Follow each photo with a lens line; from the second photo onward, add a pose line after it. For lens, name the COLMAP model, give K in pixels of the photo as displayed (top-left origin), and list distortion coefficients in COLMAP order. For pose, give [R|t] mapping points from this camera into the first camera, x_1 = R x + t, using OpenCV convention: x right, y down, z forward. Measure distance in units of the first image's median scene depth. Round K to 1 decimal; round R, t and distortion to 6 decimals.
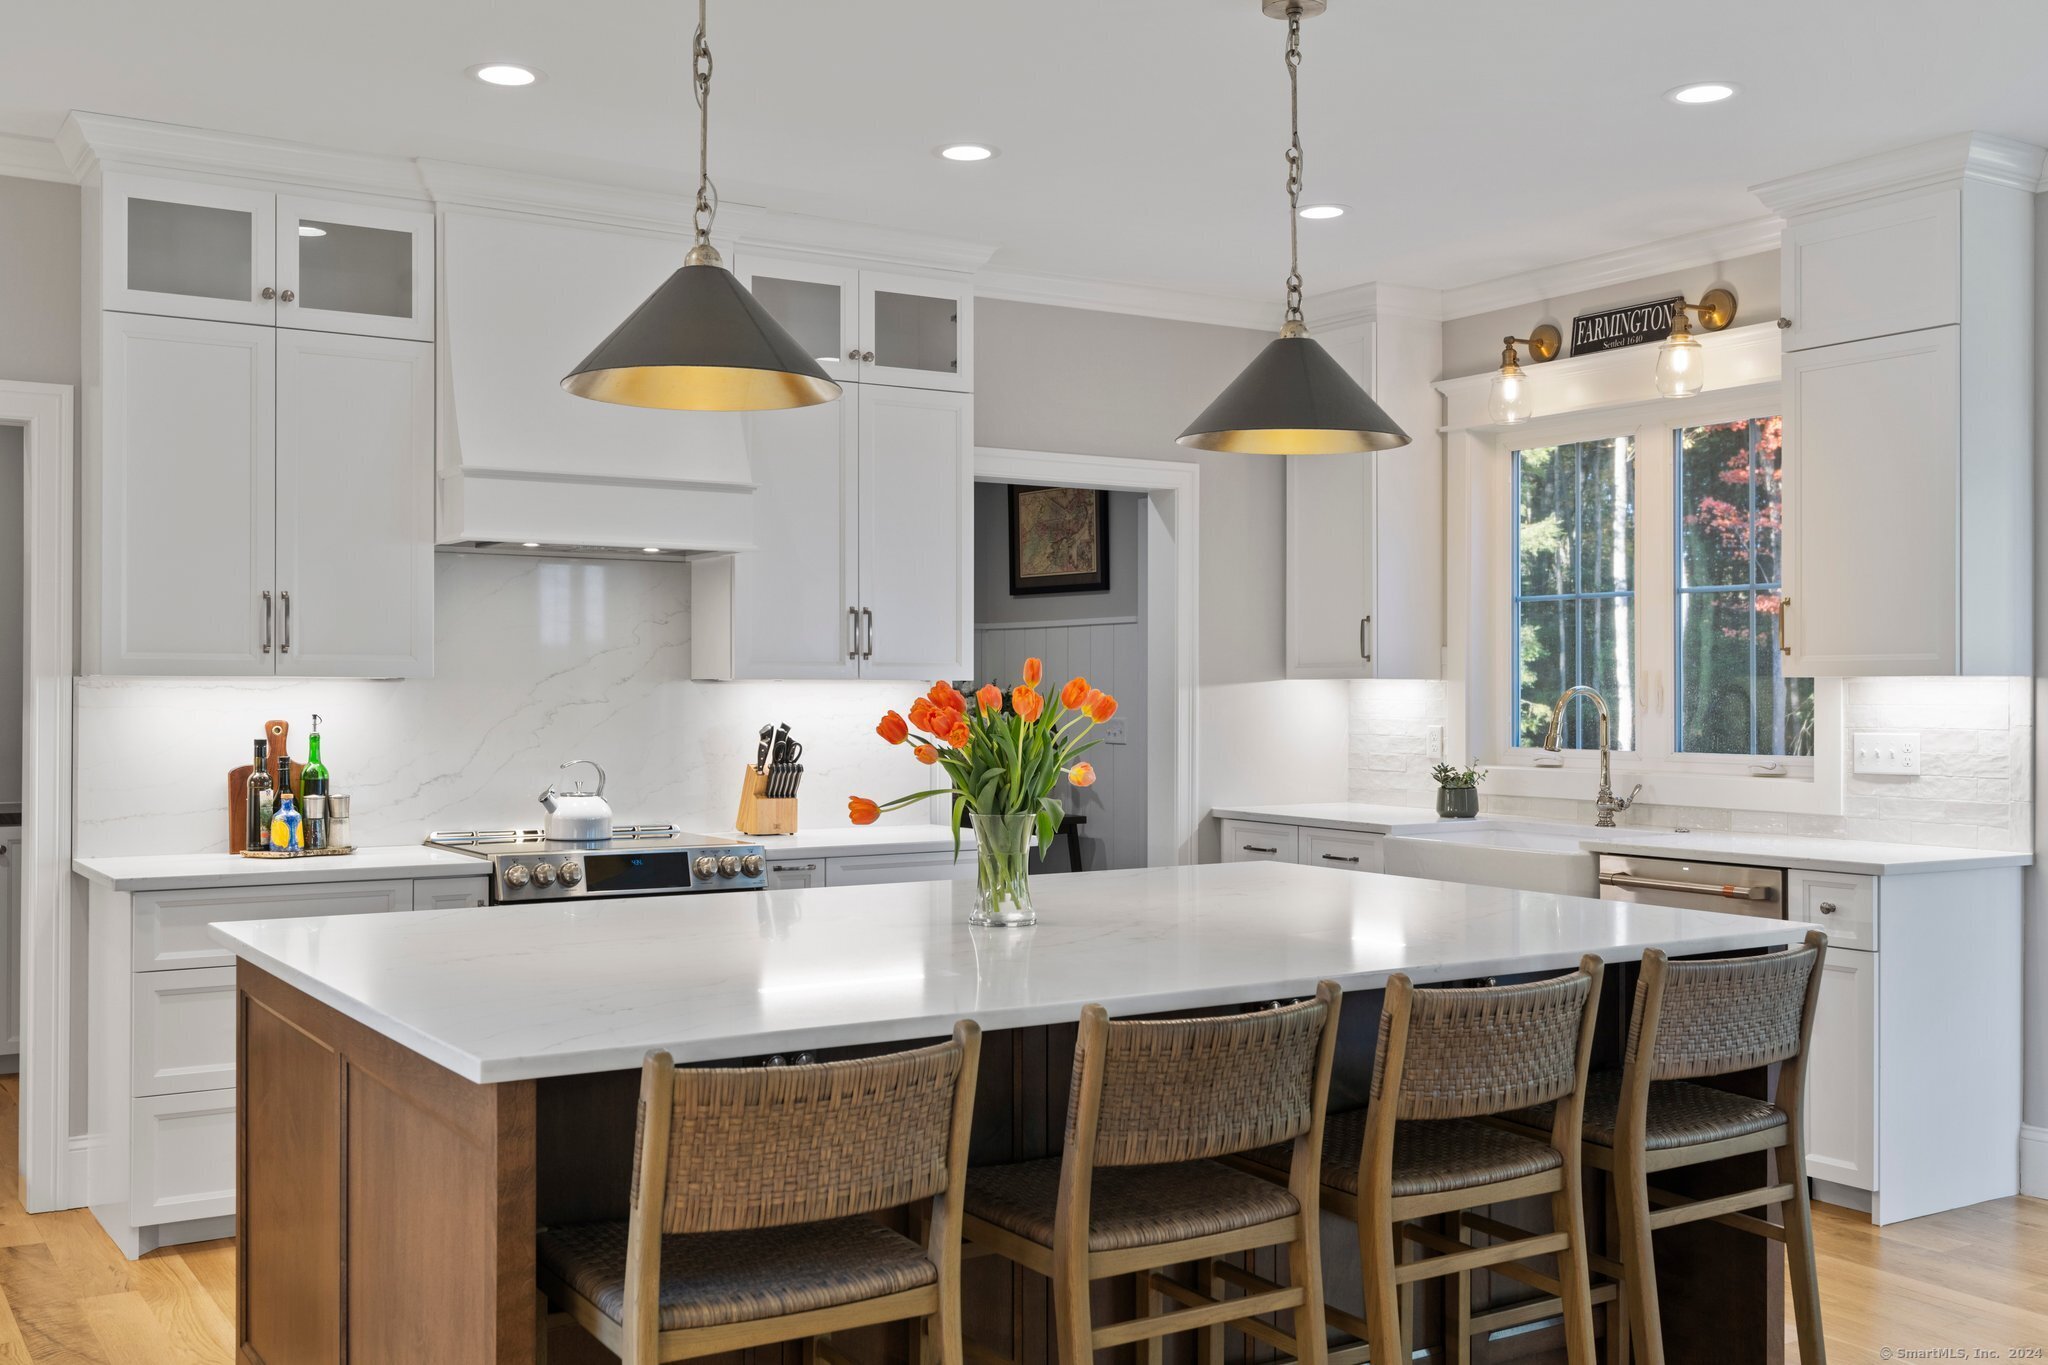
lens RADIAL K [[2045.0, 0, 1024.0], [0, 2045.0, 682.5], [0, 0, 1]] dist [0.039953, -0.025244]
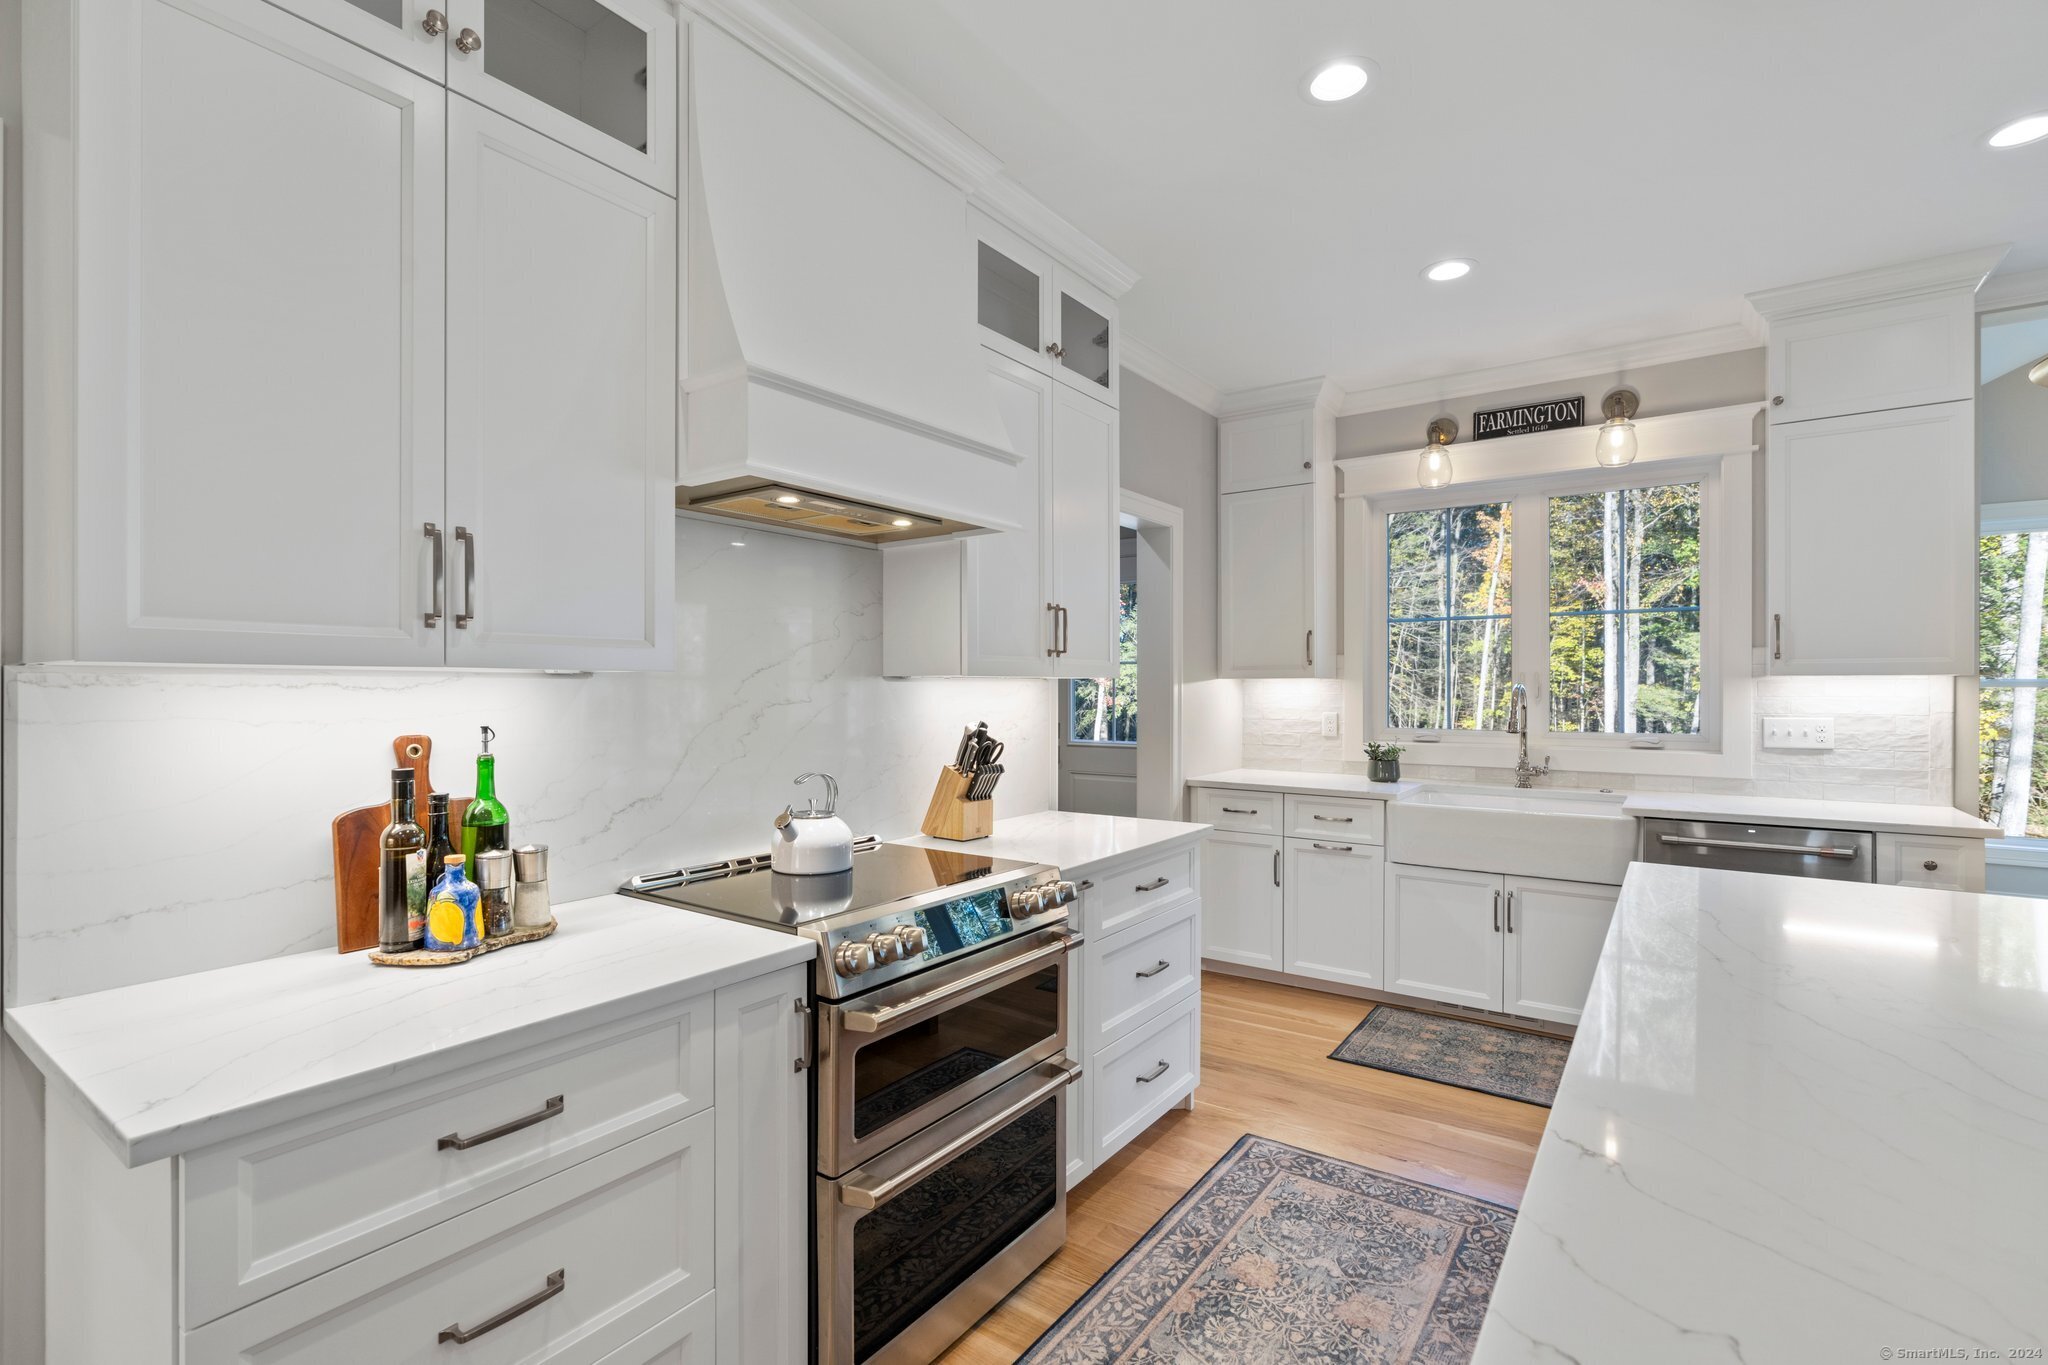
lens RADIAL K [[938.9, 0, 1022.0], [0, 938.9, 688.0], [0, 0, 1]] dist [-0.002209, 0.001015]
pose [[0.926788, -0.002445, 0.375577, -0.294645], [0.000495, 0.999986, 0.005289, 0.001616], [-0.375584, -0.004716, 0.926776, 0.645696]]
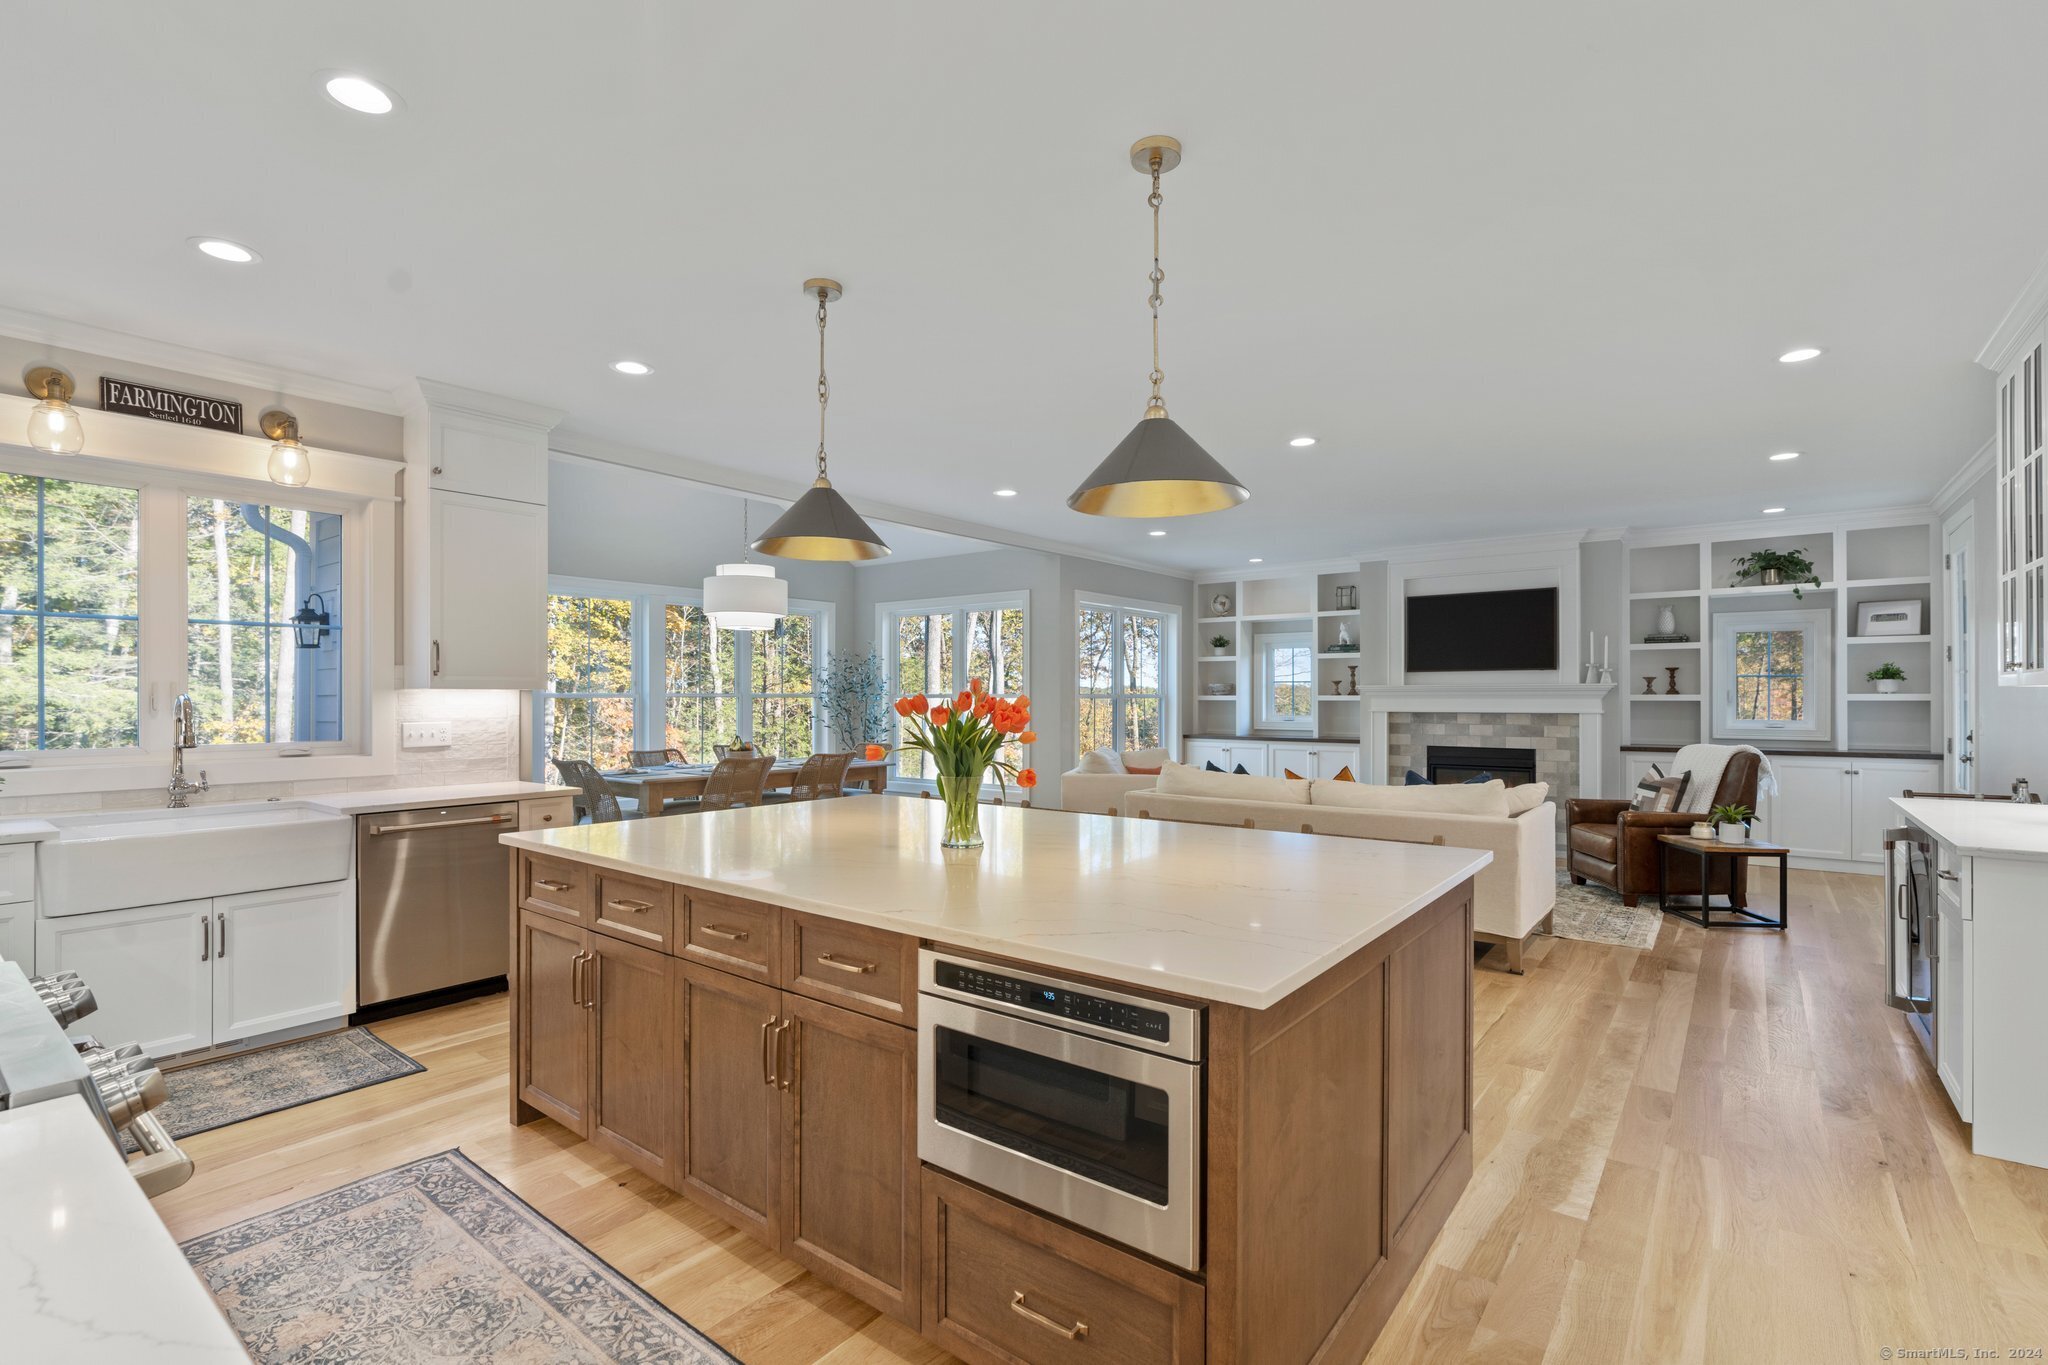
lens RADIAL K [[926.3, 0, 1014.7], [0, 926.3, 698.5], [0, 0, 1]] dist [-0.001311, 0.000391]
pose [[-0.328594, -0.003515, 0.944465, -0.478554], [-0.003909, 0.999990, 0.002362, 0.001236], [-0.944463, -0.002915, -0.328604, 0.824920]]
